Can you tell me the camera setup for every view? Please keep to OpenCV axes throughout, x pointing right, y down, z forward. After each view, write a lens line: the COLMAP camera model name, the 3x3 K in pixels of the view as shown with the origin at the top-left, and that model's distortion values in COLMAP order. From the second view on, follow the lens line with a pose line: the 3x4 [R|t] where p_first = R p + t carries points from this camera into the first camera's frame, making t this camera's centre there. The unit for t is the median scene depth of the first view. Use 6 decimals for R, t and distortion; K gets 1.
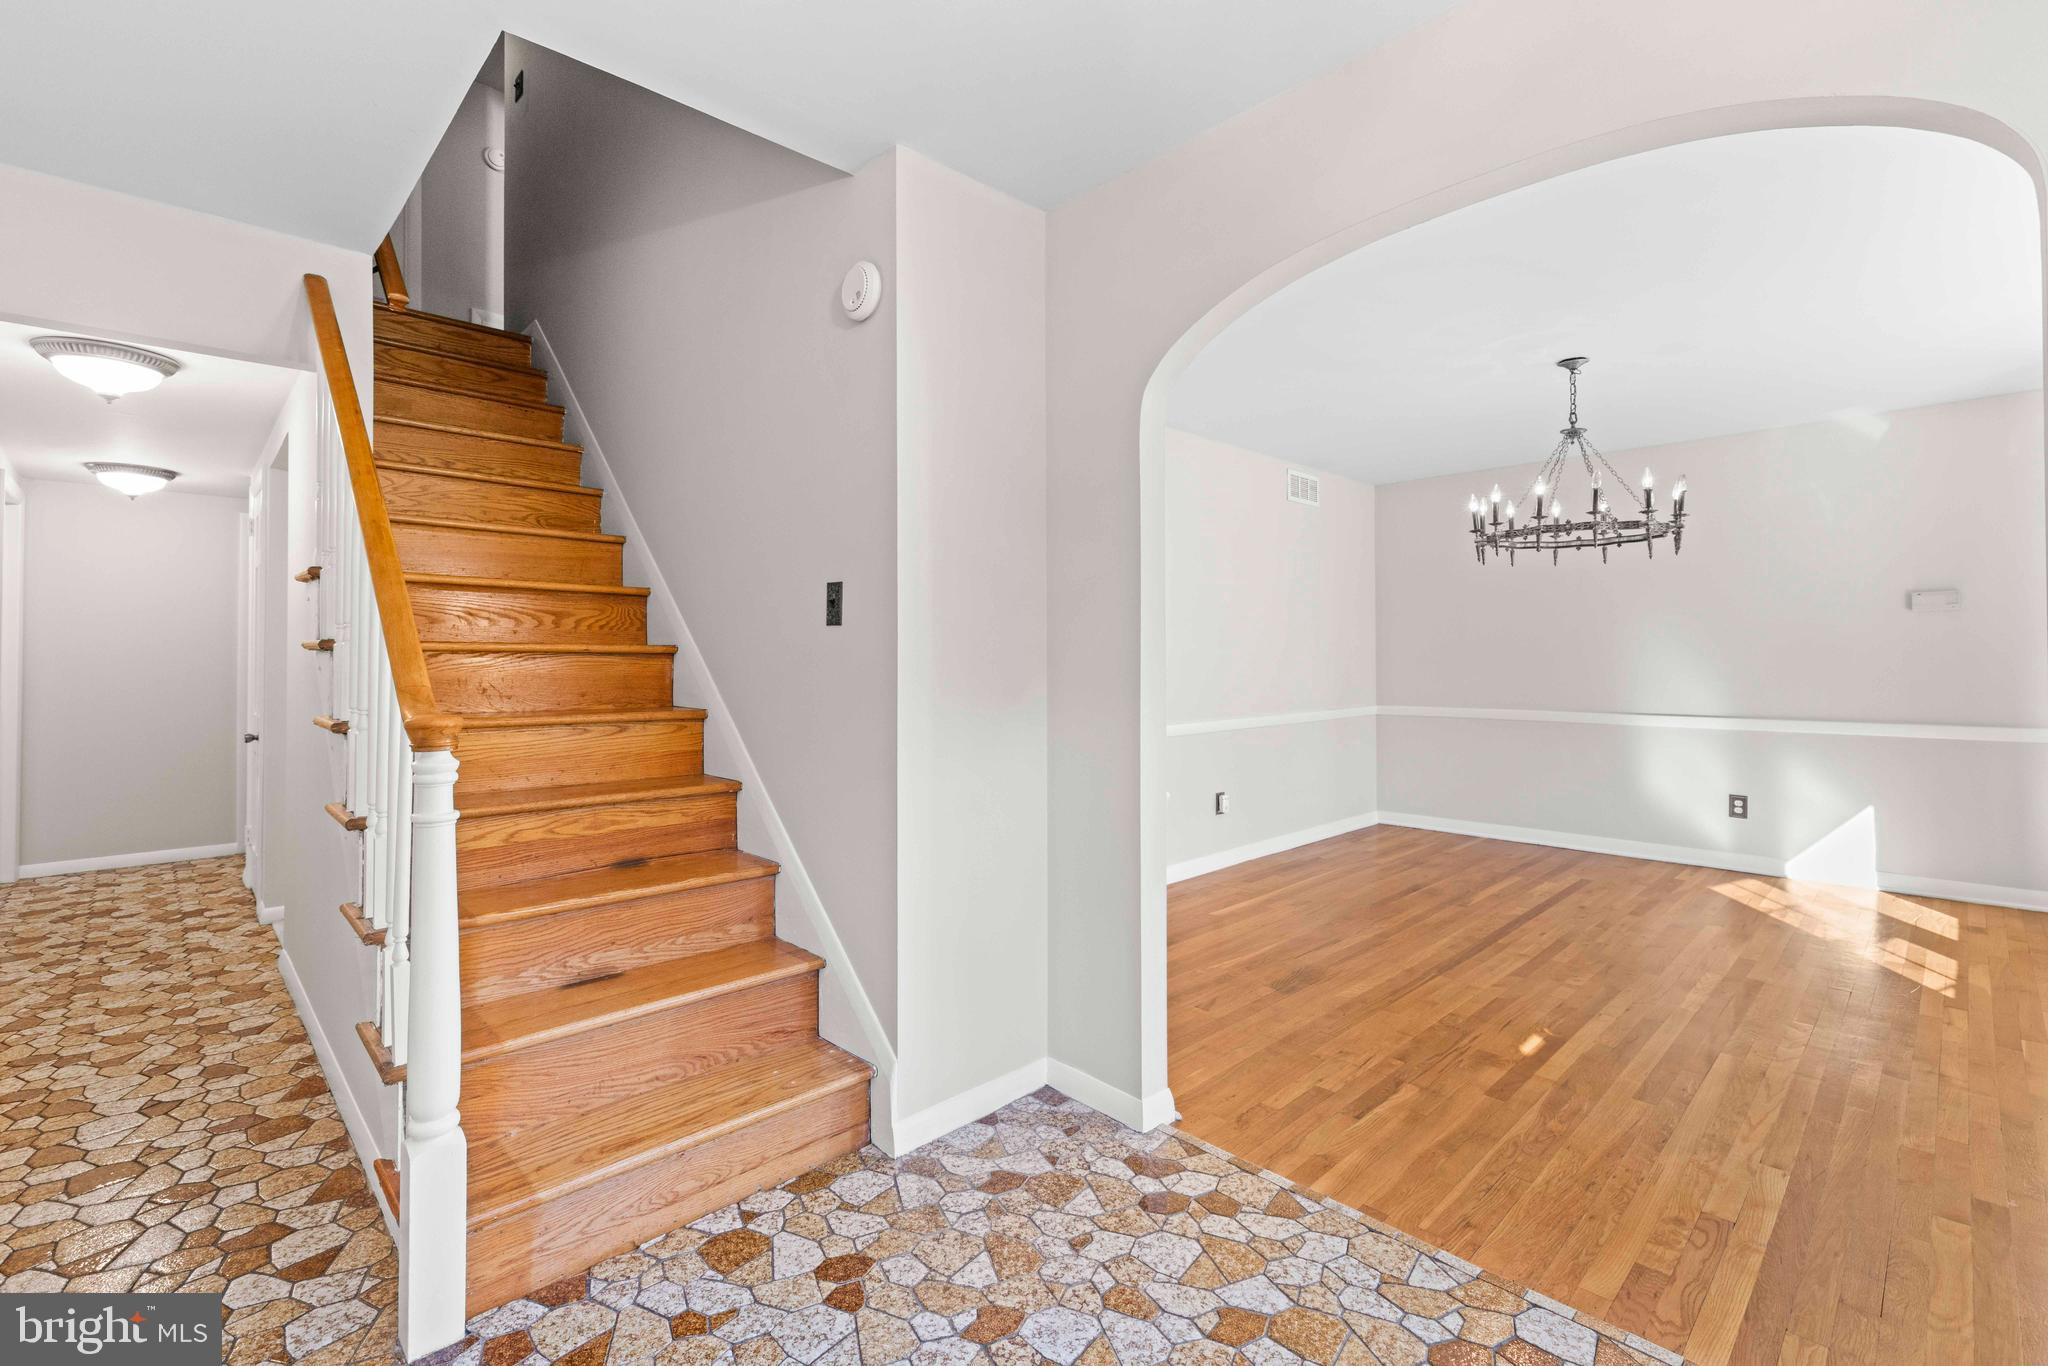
lens RADIAL K [[900.9, 0, 1023.3], [0, 900.9, 666.1], [0, 0, 1]] dist [0.000616, -0.000821]
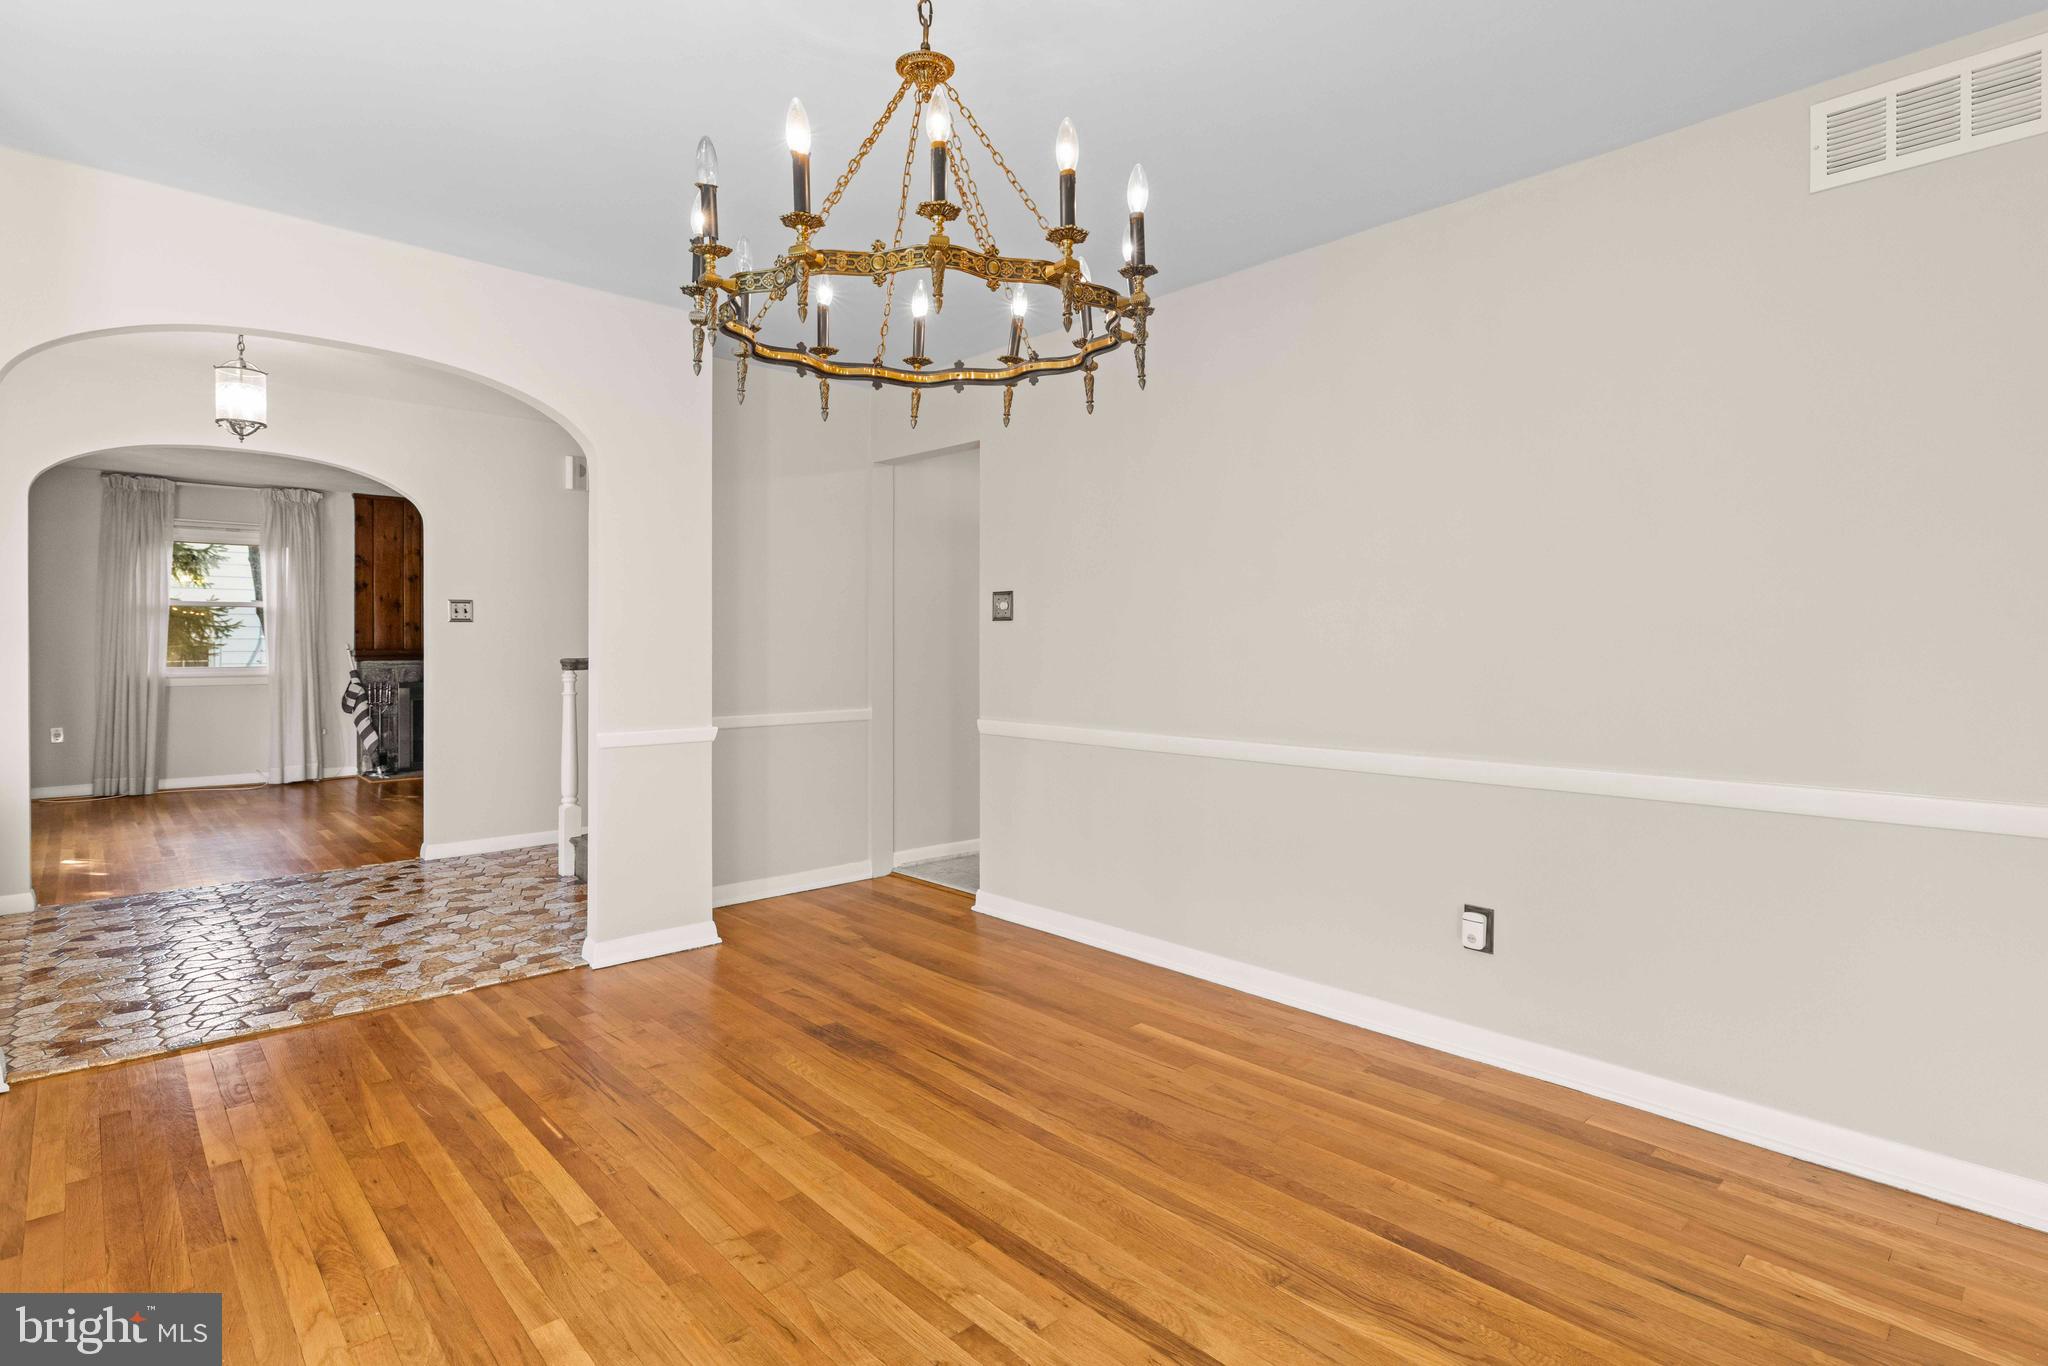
lens RADIAL K [[1016.6, 0, 1029.6], [0, 1016.6, 640.6], [0, 0, 1]] dist [0.002519, 0.000596]
pose [[-0.014382, -0.001534, -0.999895, 1.570689], [-0.008599, 0.999962, -0.001411, -0.003296], [0.999860, 0.008578, -0.014394, 1.538381]]
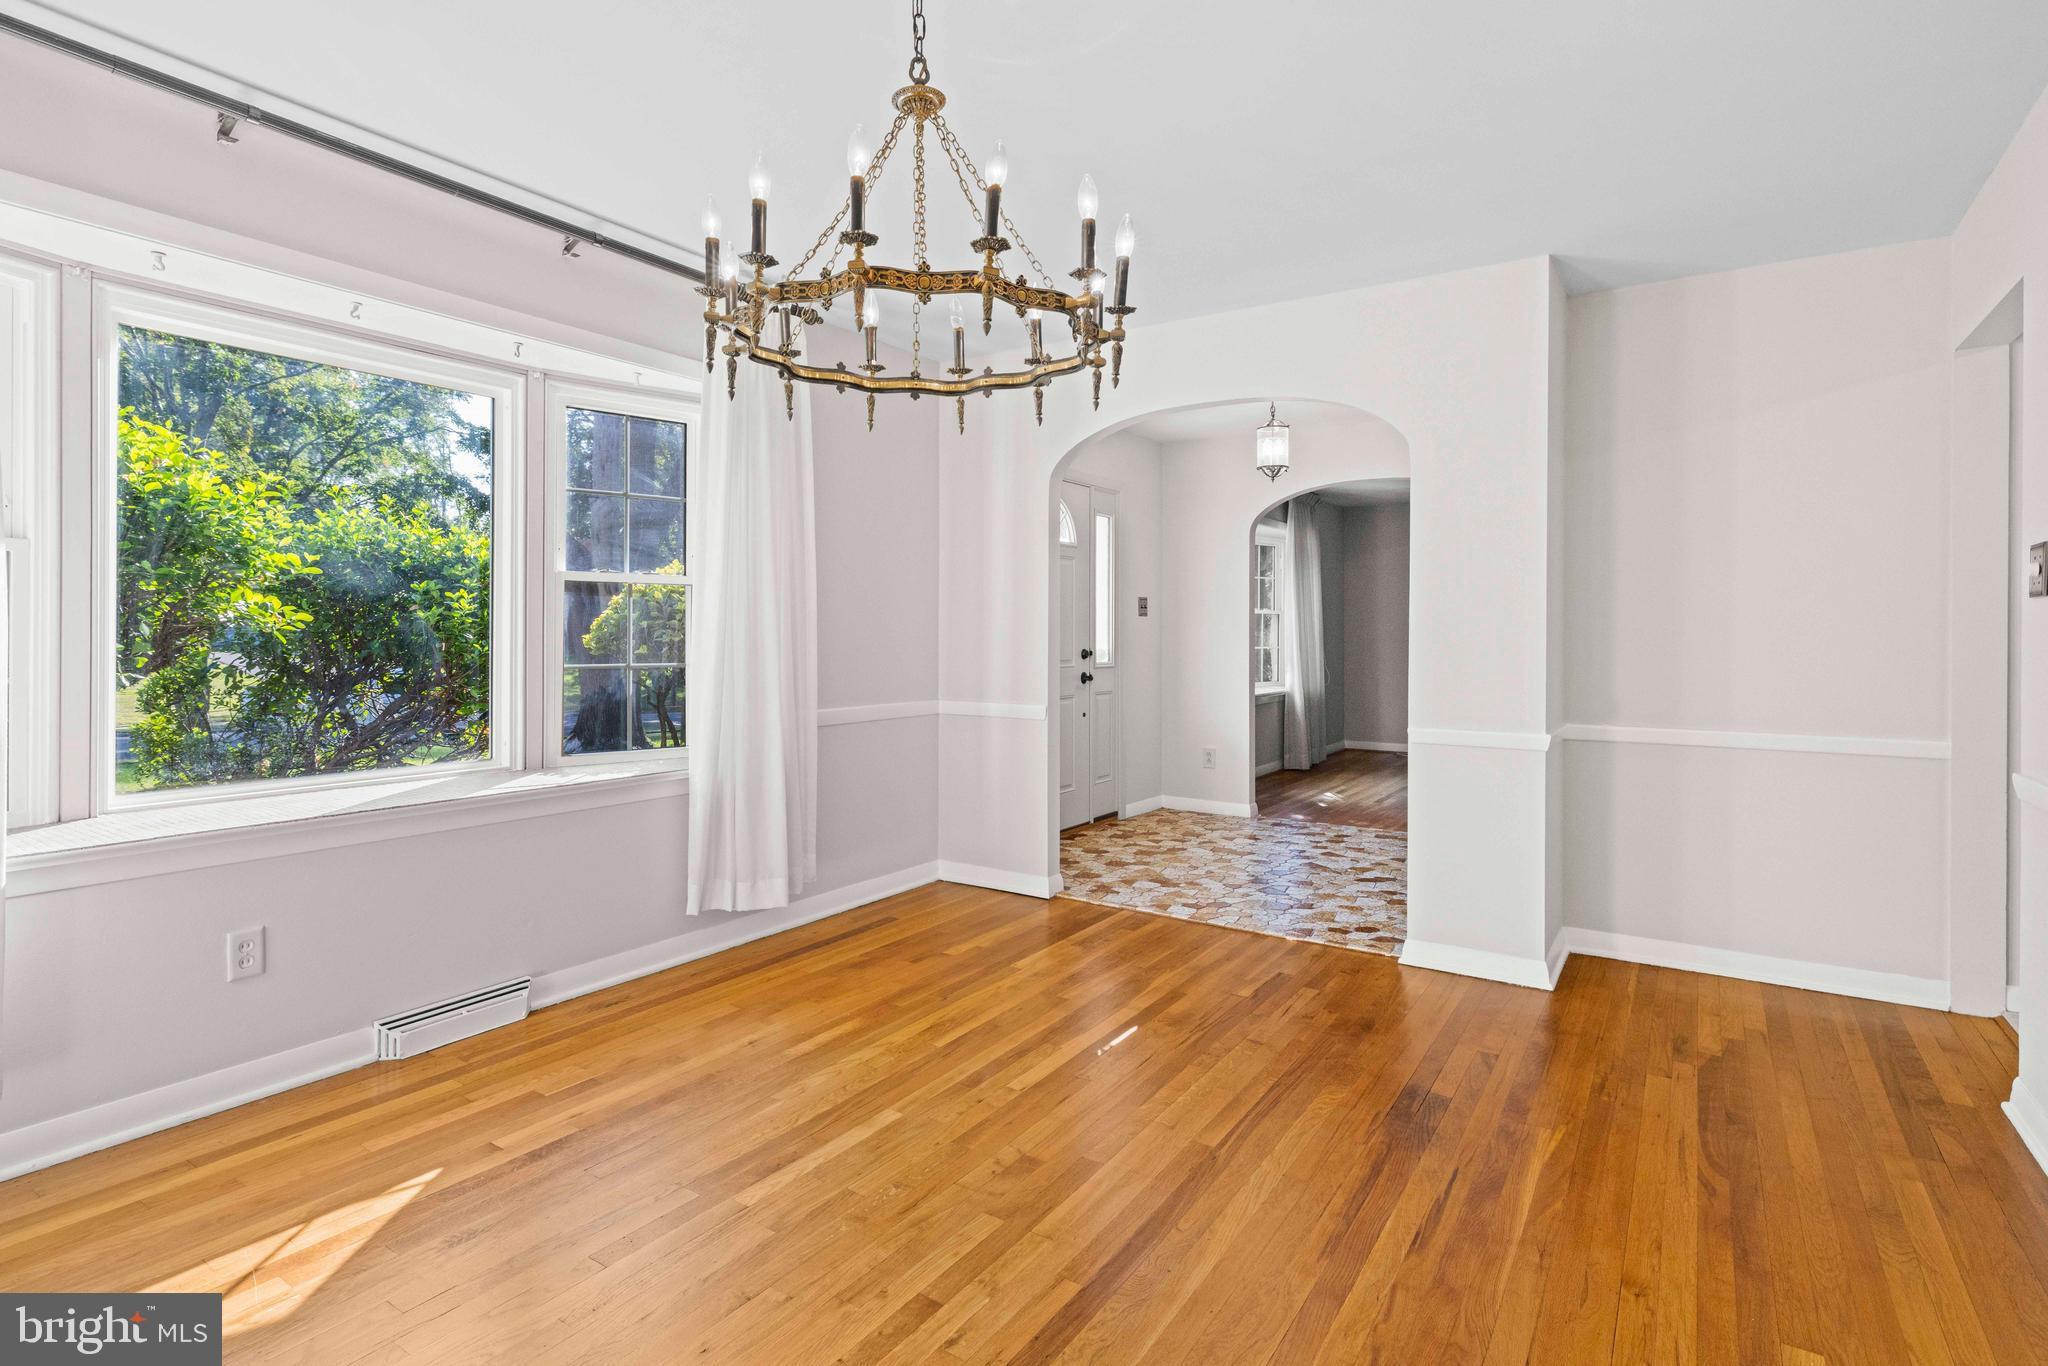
lens RADIAL K [[1016.6, 0, 1011.5], [0, 1016.6, 630.1], [0, 0, 1]] dist [0.002519, 0.000596]
pose [[-0.978216, -0.002870, -0.207569, 0.985443], [-0.003995, 0.999980, 0.005000, -0.010714], [0.207551, 0.005720, -0.978208, 2.186902]]
